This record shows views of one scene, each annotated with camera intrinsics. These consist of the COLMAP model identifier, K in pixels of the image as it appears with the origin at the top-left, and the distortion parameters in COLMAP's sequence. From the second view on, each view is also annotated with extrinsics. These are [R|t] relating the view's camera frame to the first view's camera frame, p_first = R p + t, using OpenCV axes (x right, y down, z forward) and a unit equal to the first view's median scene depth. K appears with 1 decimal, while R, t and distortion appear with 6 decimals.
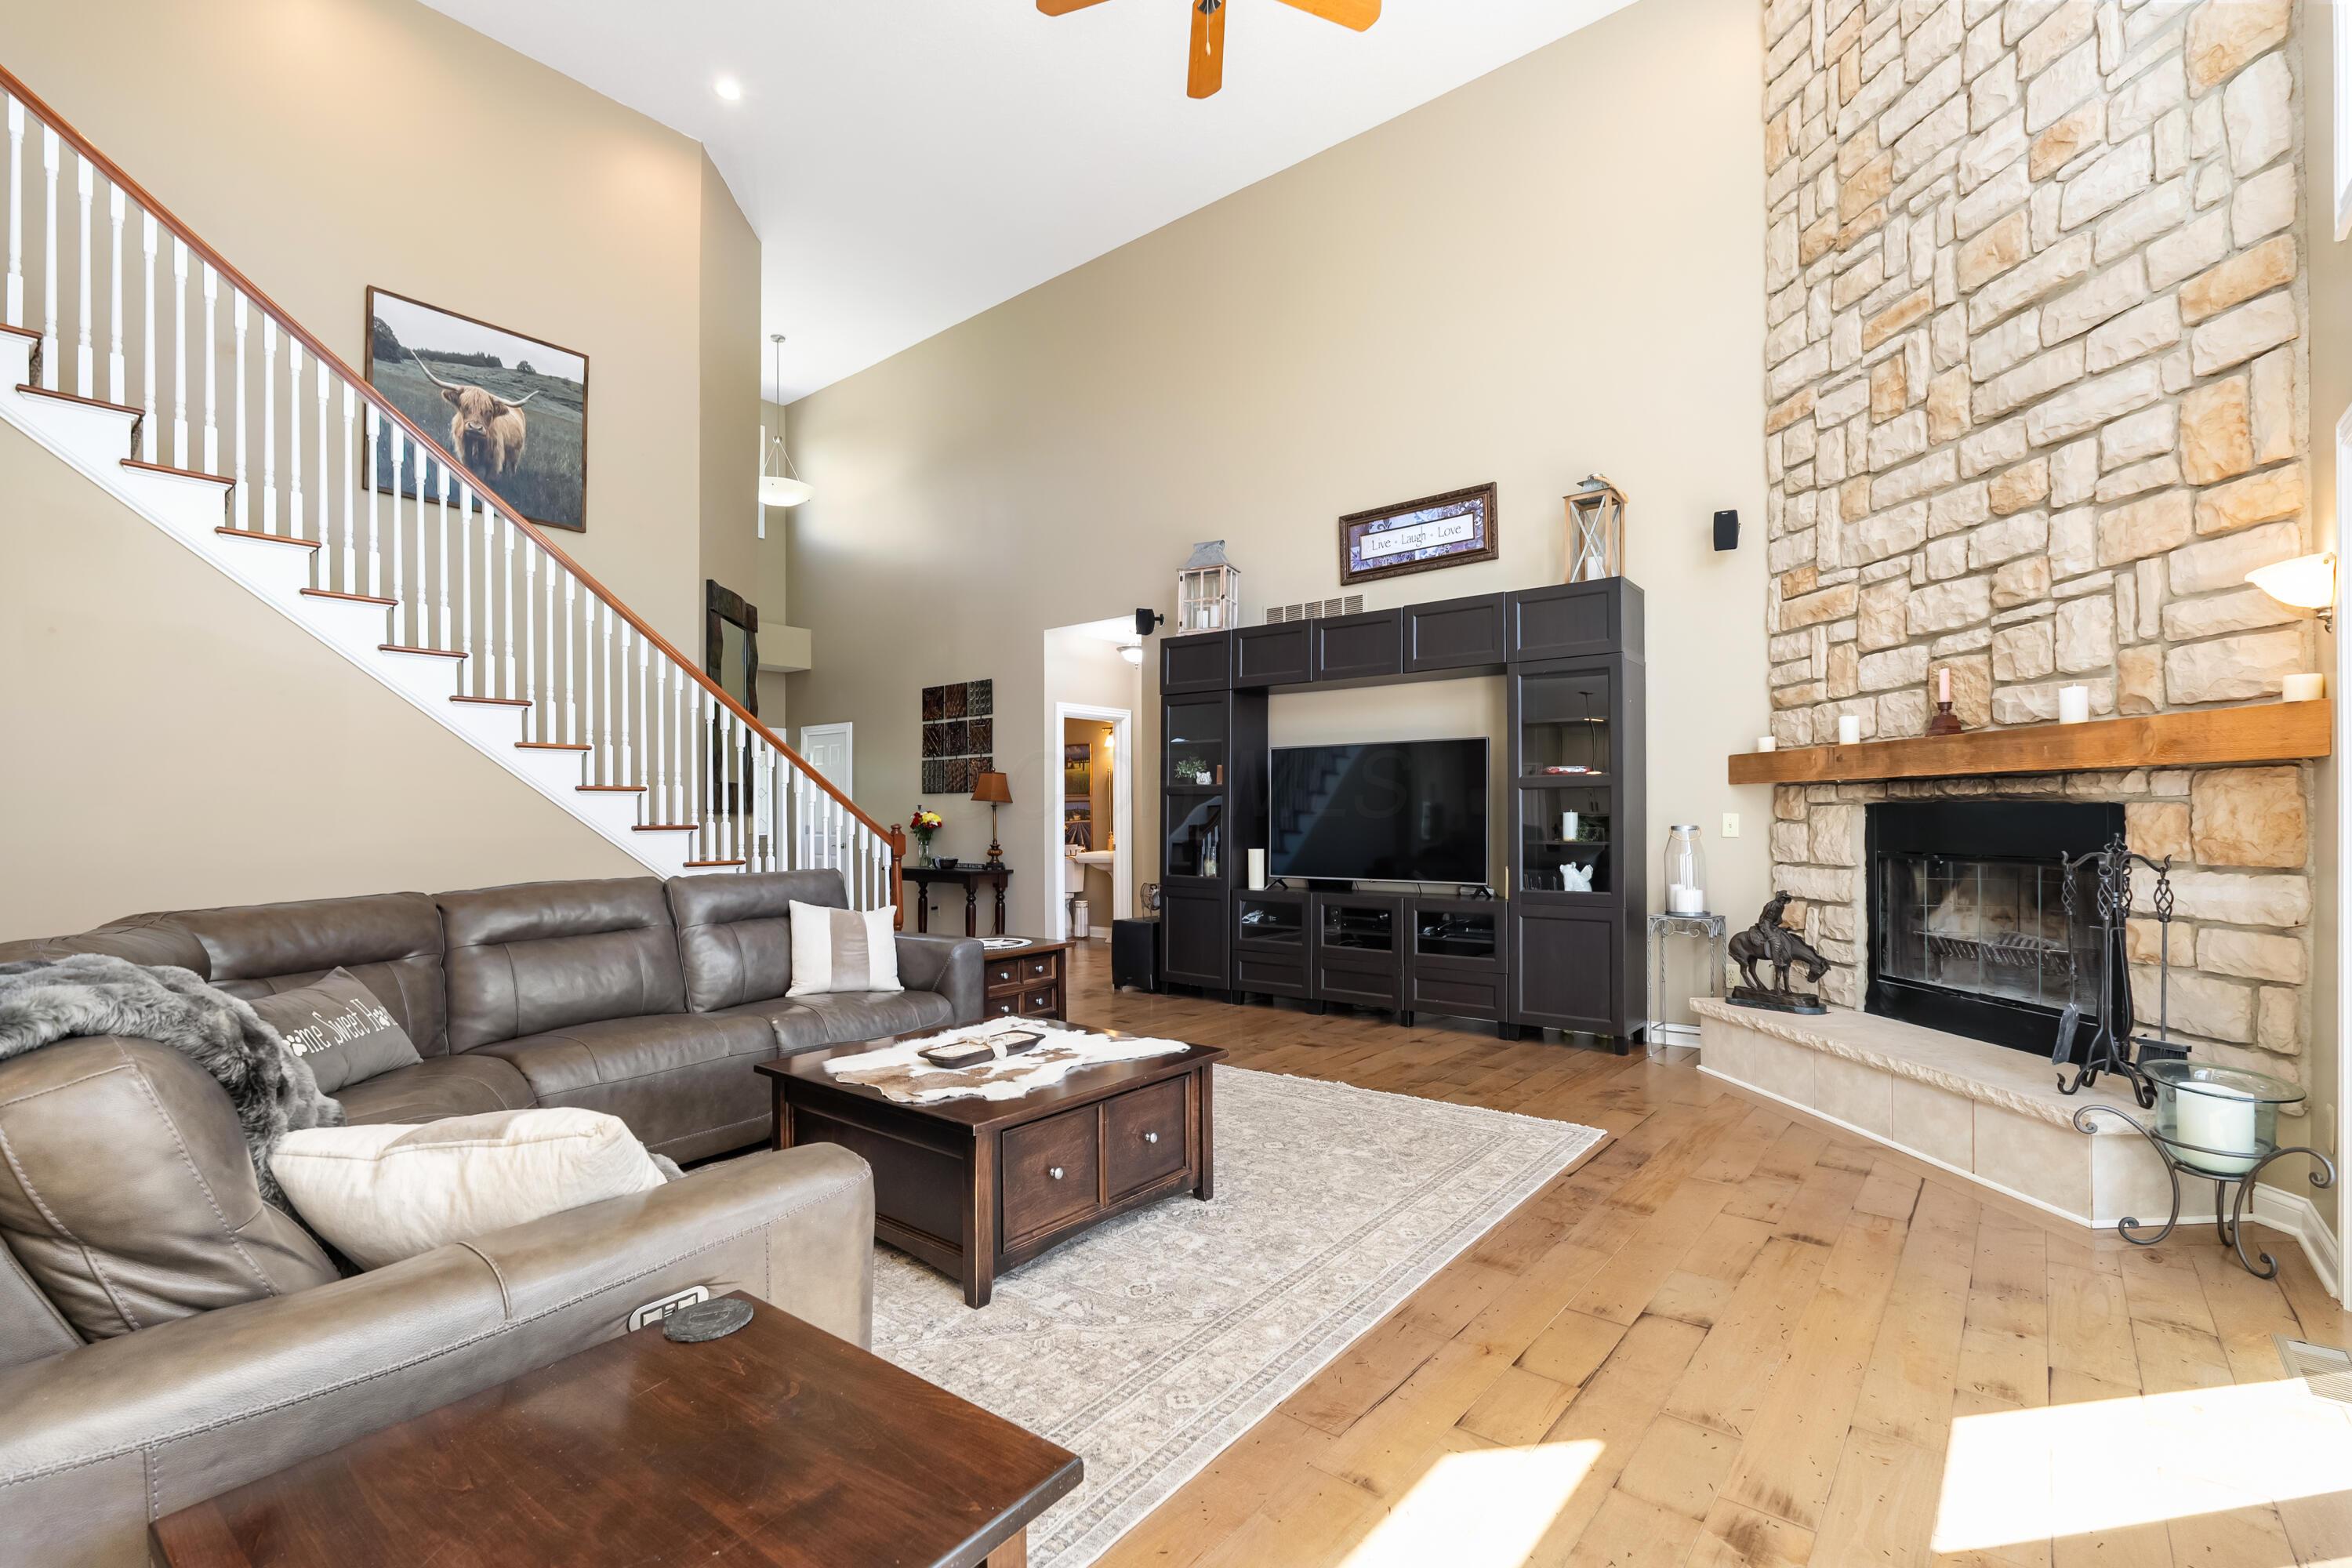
lens RADIAL K [[1048.1, 0, 1180.6], [0, 1048.1, 808.5], [0, 0, 1]] dist [0.001292, 0.000008]
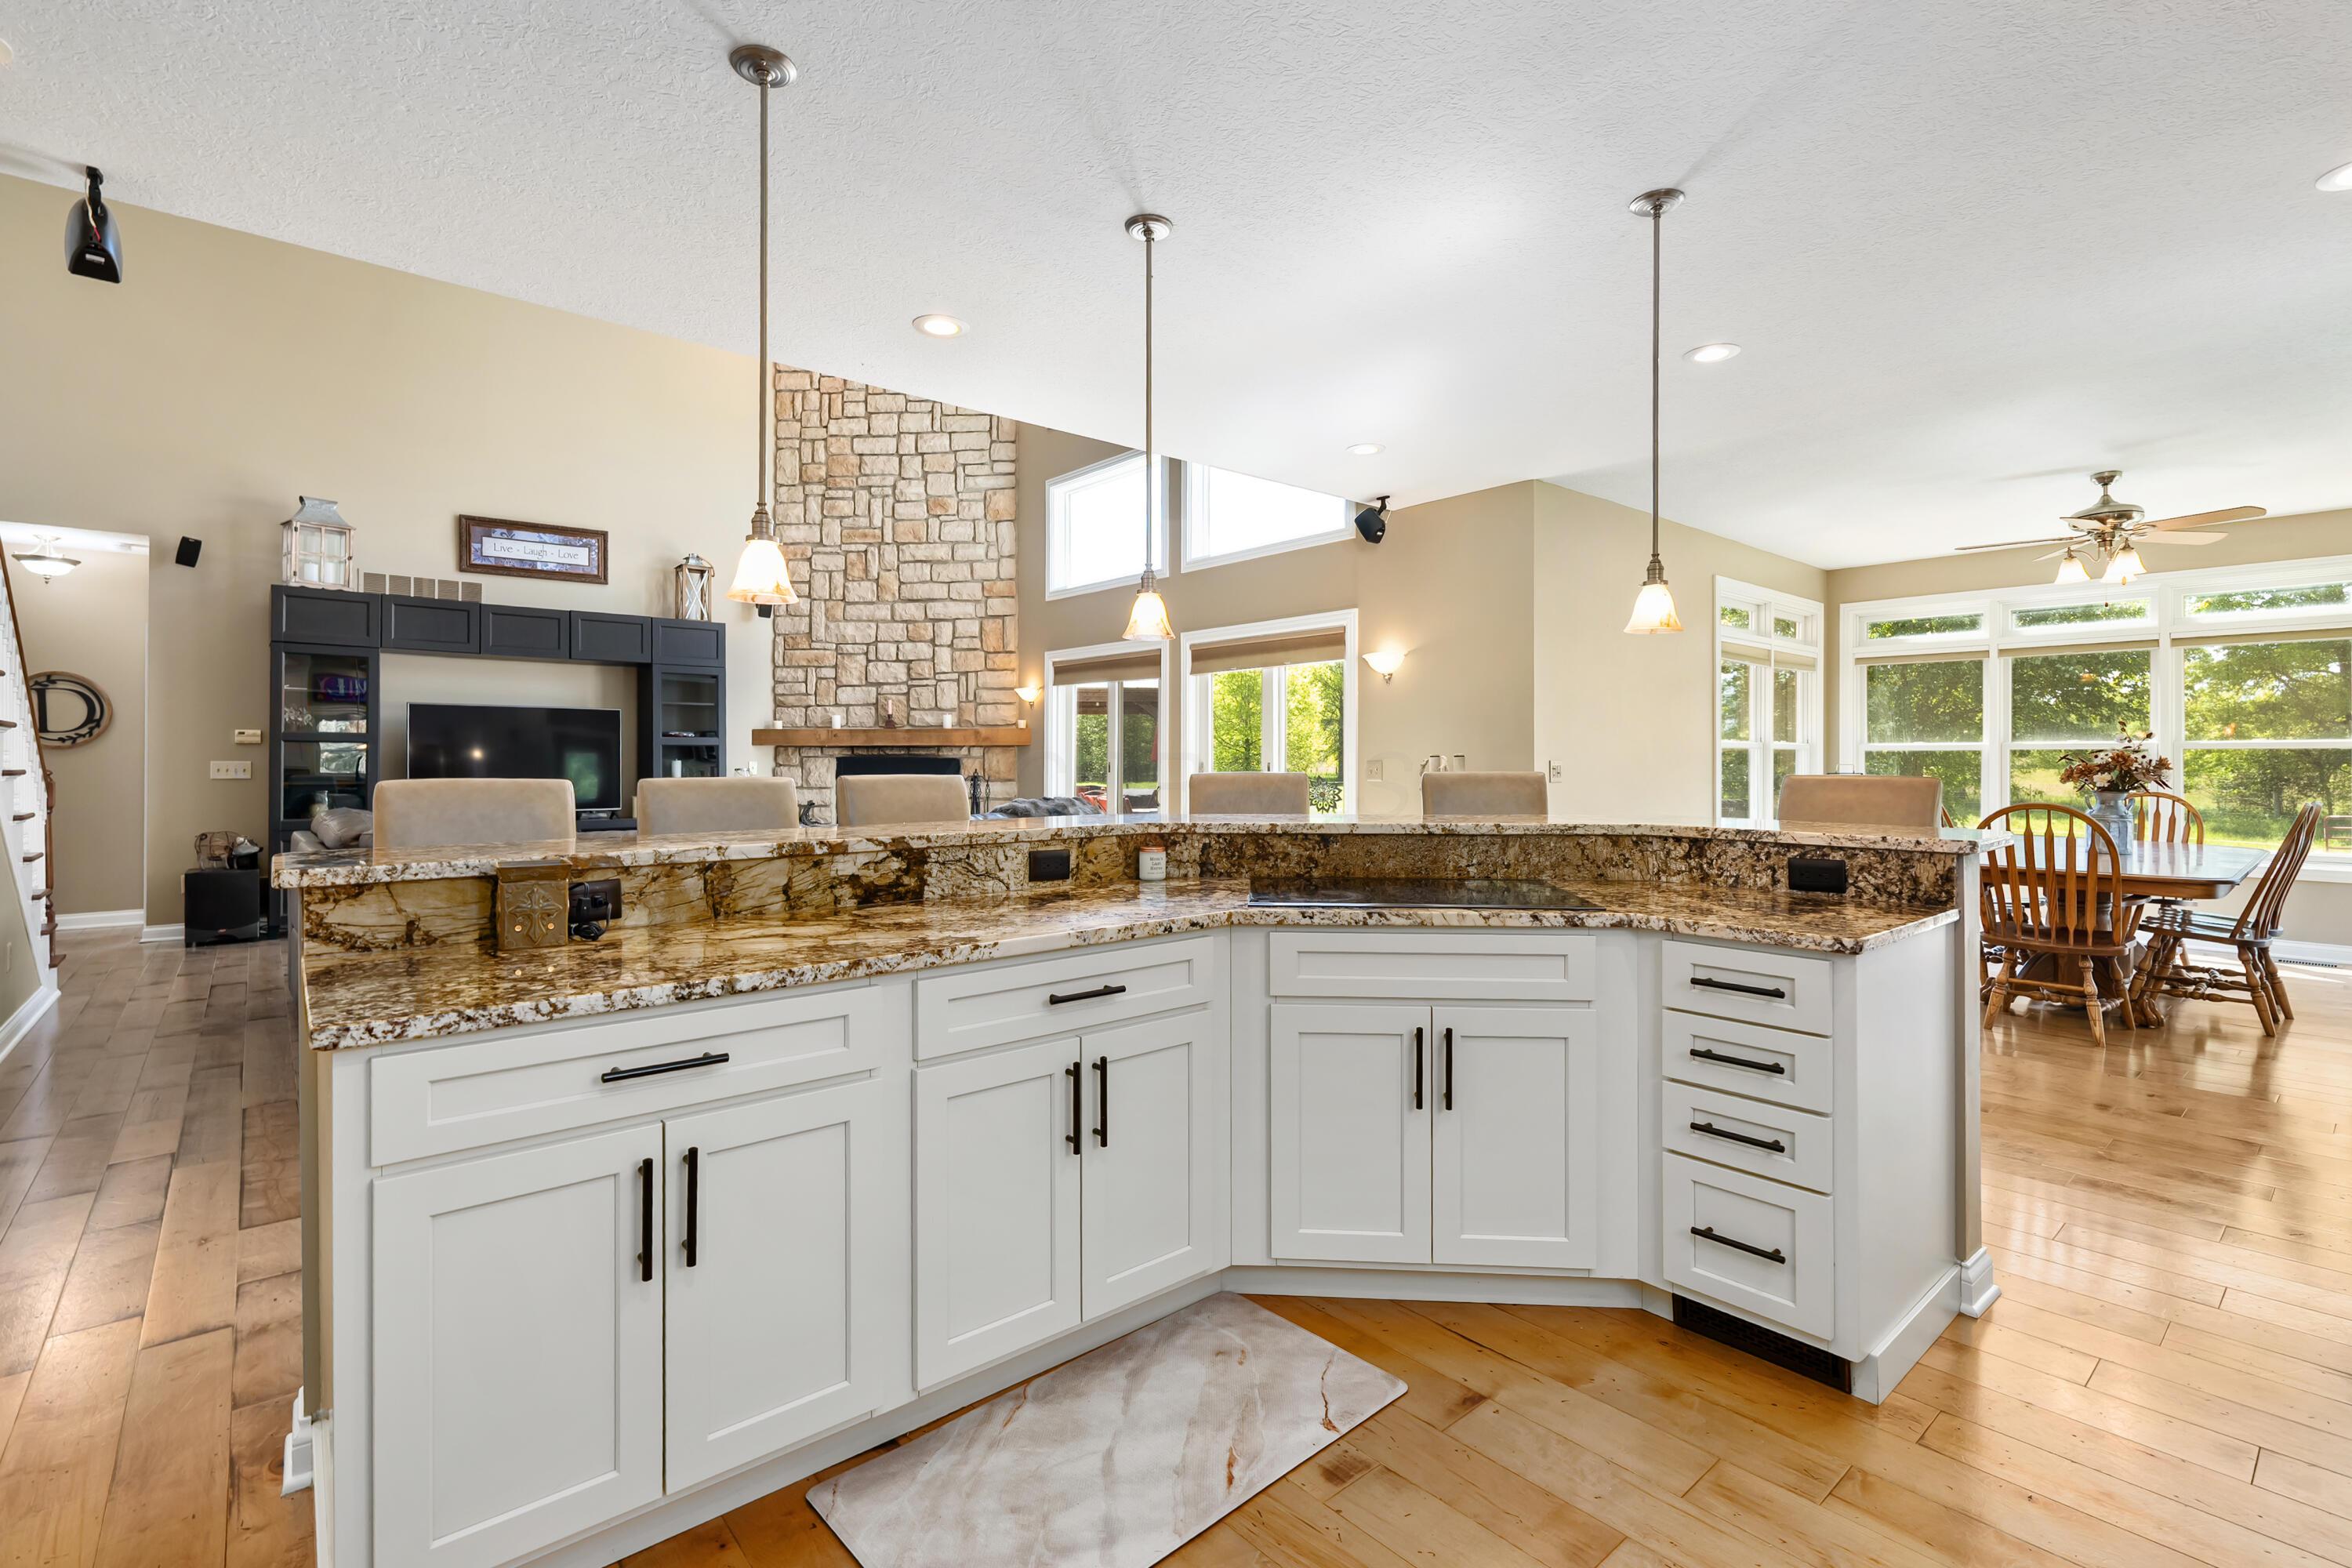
lens RADIAL K [[1048.1, 0, 1180.1], [0, 1048.1, 768.3], [0, 0, 1]] dist [0.001292, 0.000008]
pose [[0.183055, -0.002987, 0.983098, -1.354270], [-0.007677, 0.999961, 0.004468, 0.003244], [-0.983073, -0.008365, 0.183024, -0.059628]]
